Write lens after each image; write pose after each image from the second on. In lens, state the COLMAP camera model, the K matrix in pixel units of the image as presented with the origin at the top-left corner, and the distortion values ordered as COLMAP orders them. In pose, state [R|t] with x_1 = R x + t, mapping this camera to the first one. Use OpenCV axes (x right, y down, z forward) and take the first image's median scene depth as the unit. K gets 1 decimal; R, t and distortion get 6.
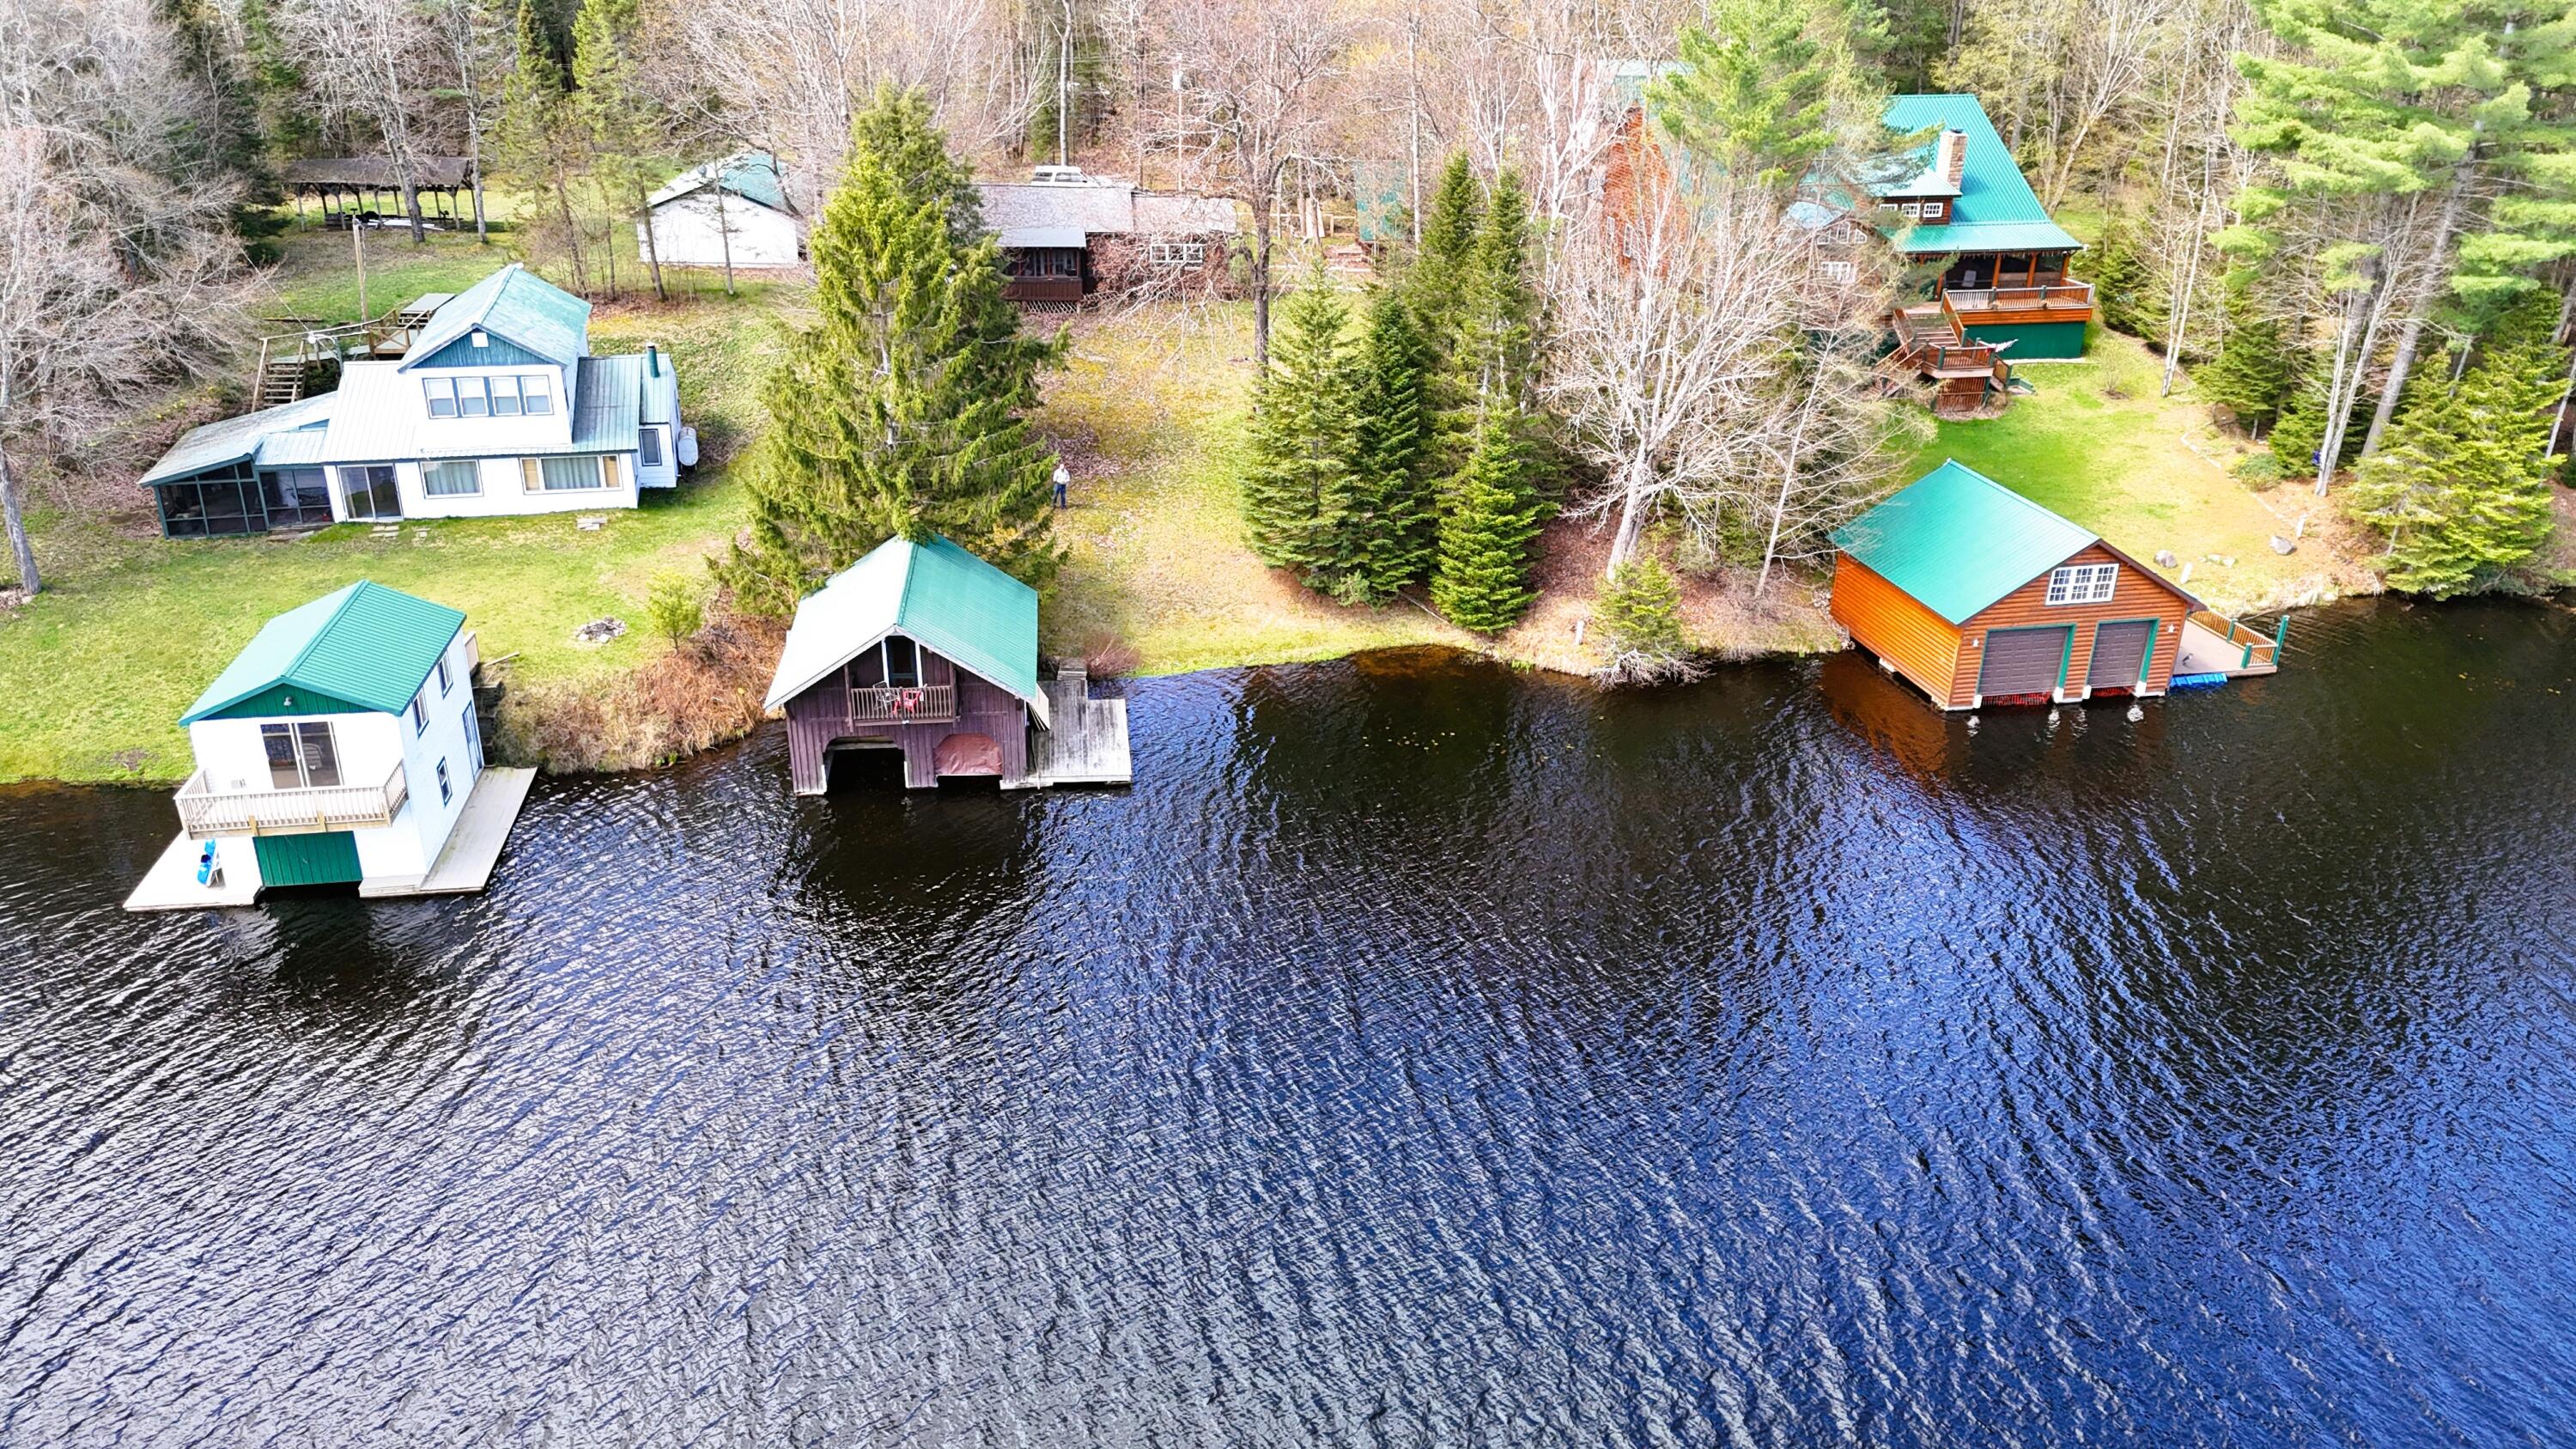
lens RADIAL K [[1852.9, 0, 1286.5], [0, 1852.9, 676.1], [0, 0, 1]] dist [0.066195, -0.074216]
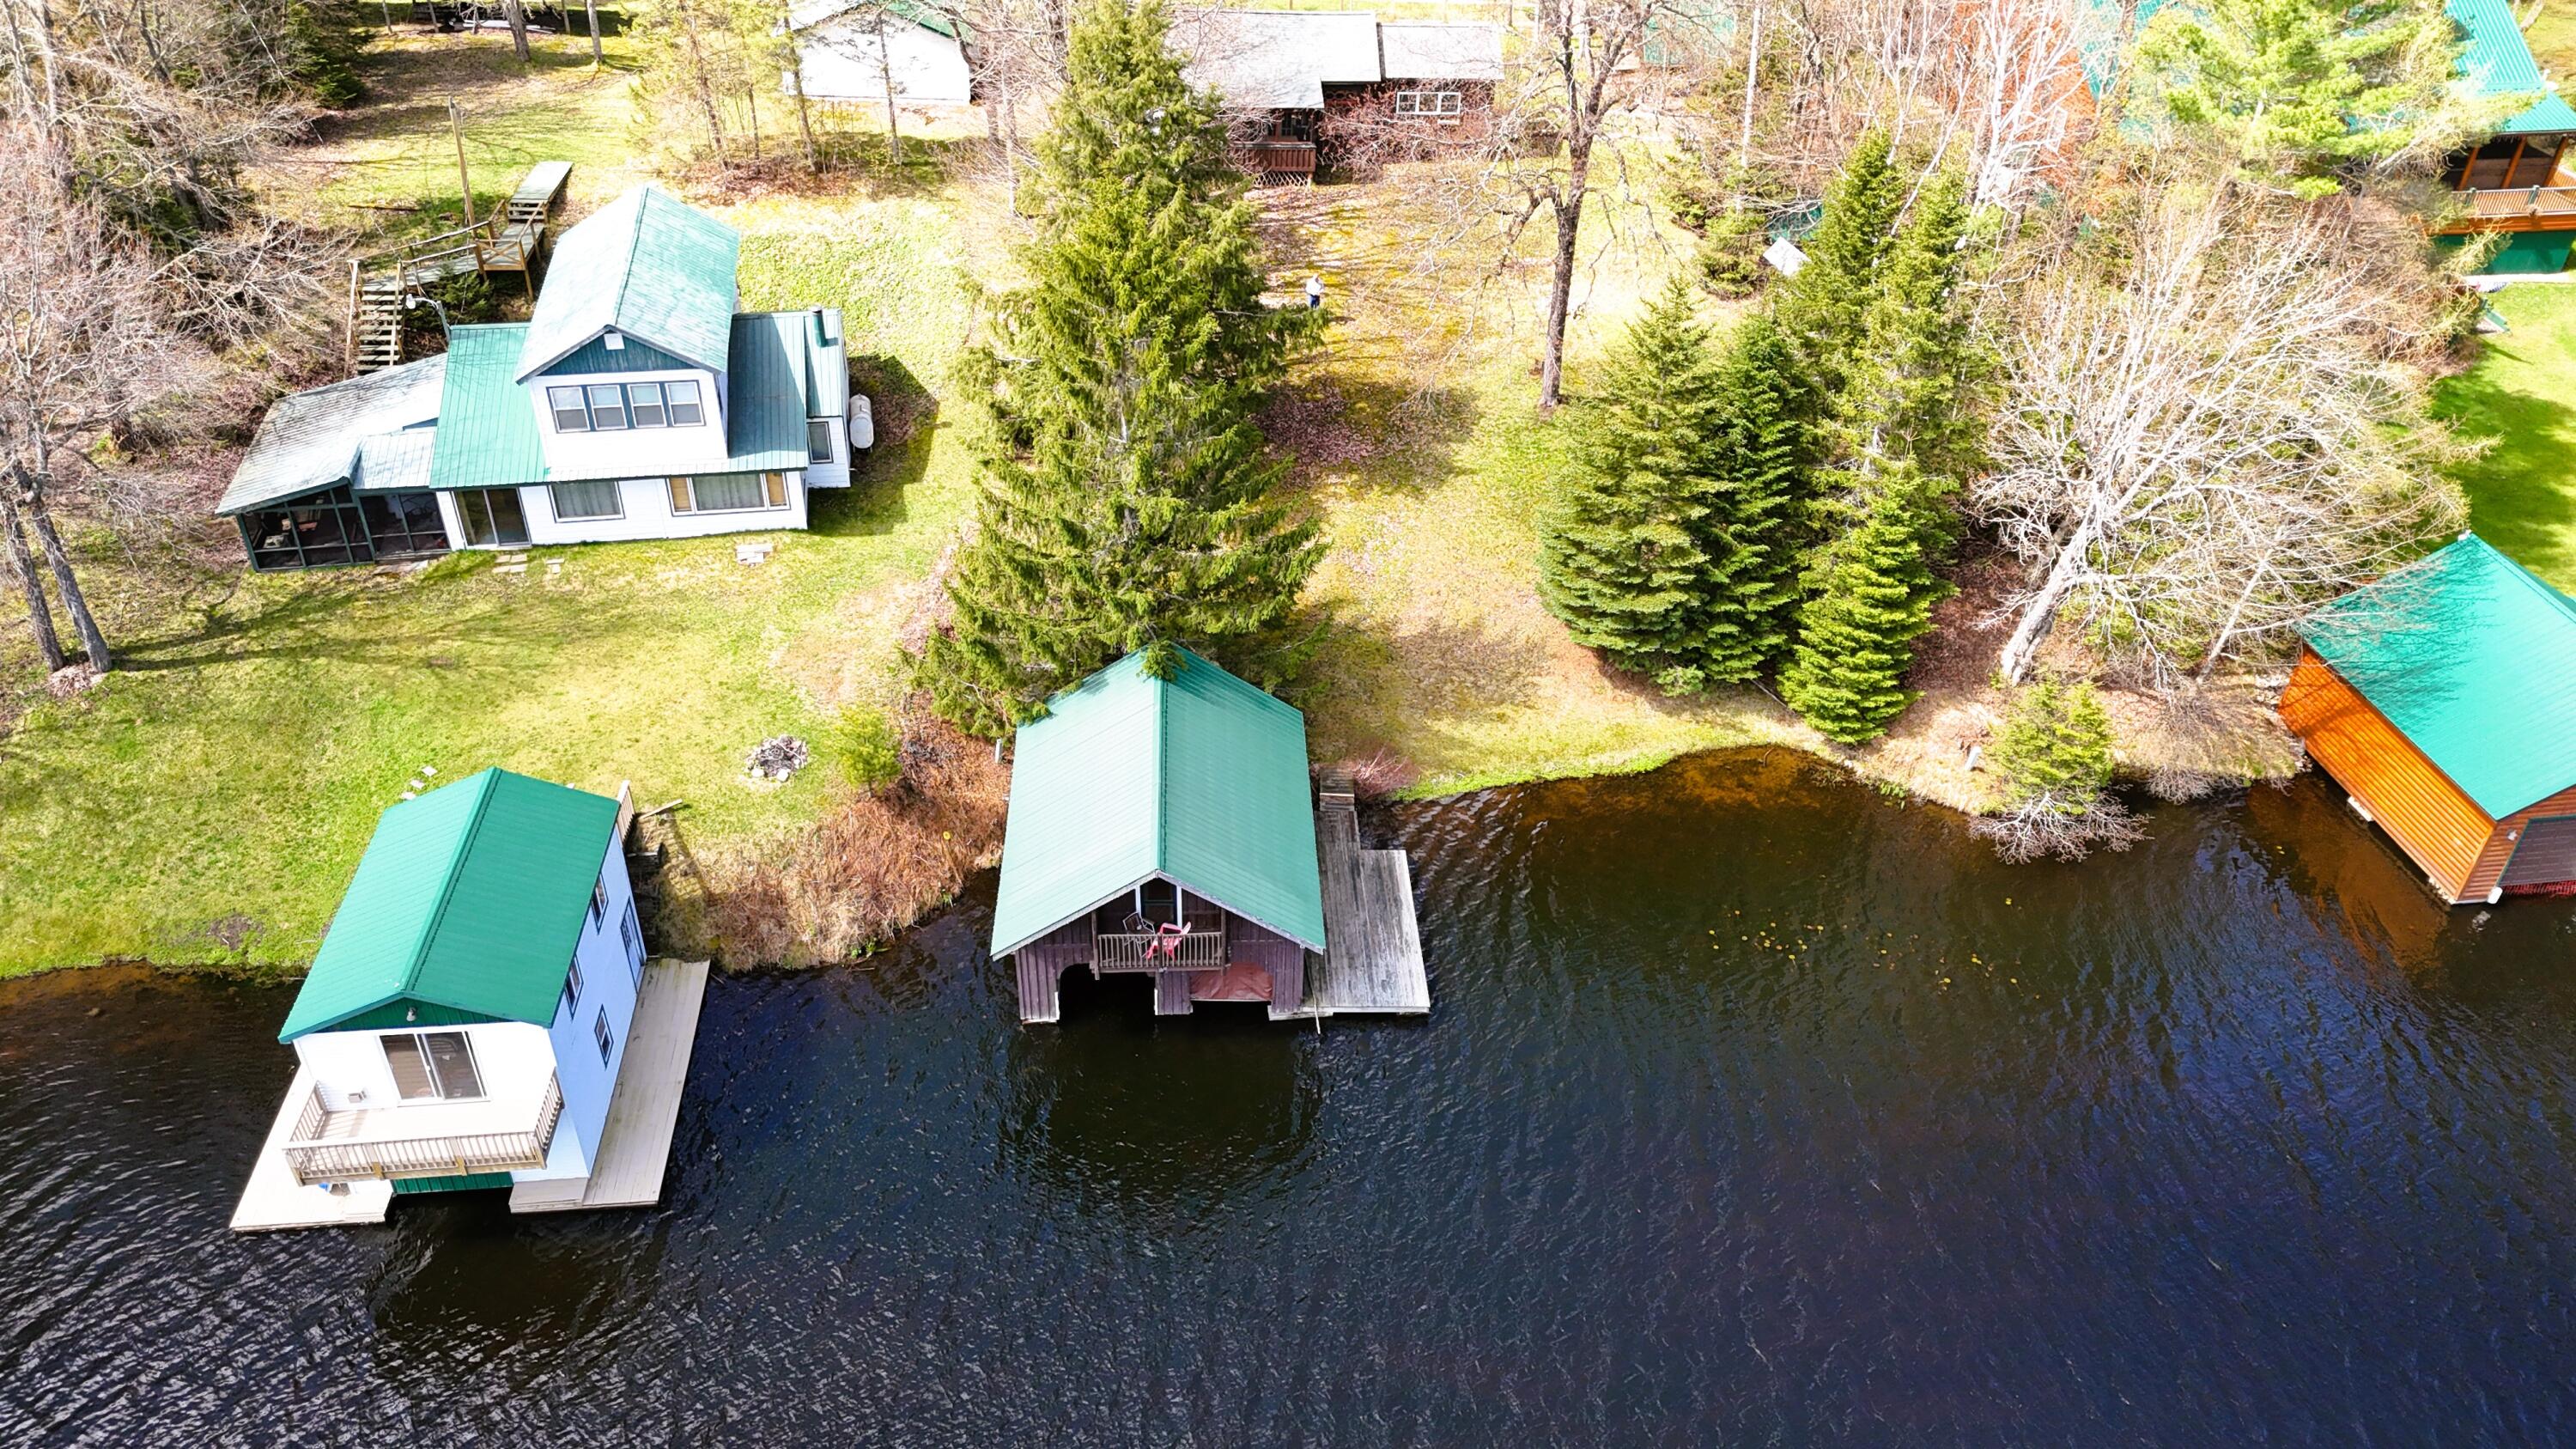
lens RADIAL K [[1852.9, 0, 1286.5], [0, 1852.9, 676.1], [0, 0, 1]] dist [0.066195, -0.074216]
pose [[0.997494, 0.045707, -0.054003, -0.094247], [-0.033050, 0.975936, 0.215536, -0.221604], [0.062555, -0.213211, 0.975002, 0.208629]]
